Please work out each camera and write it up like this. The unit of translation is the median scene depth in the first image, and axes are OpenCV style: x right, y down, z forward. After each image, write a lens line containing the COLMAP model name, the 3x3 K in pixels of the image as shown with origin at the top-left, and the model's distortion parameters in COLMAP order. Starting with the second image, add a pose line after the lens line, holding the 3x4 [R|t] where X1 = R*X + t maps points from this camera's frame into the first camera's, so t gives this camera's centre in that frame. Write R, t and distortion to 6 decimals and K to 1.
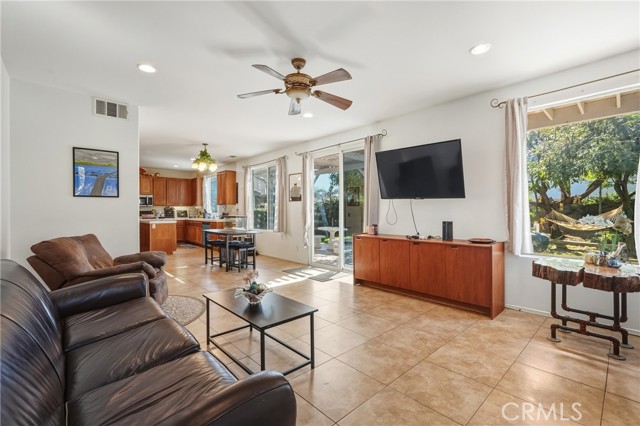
lens RADIAL K [[282.1, 0, 318.4], [0, 282.1, 209.9], [0, 0, 1]] dist [0.001399, 0.000221]
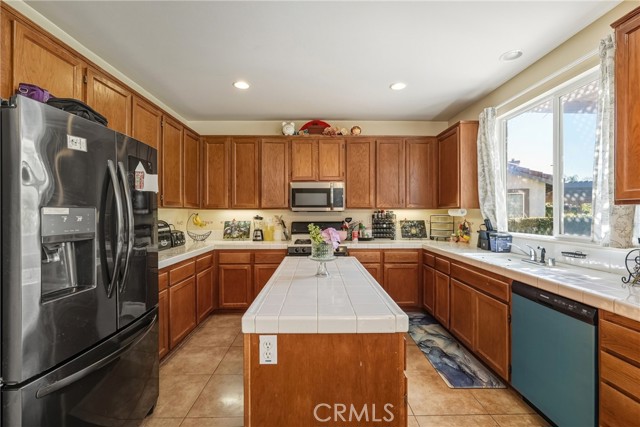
lens RADIAL K [[282.1, 0, 318.4], [0, 282.1, 210.4], [0, 0, 1]] dist [0.001399, 0.000221]
pose [[0.739658, 0.000144, -0.672983, -0.398004], [0.000062, 1.000000, 0.000282, -0.014905], [0.672983, -0.000250, 0.739658, 0.783258]]
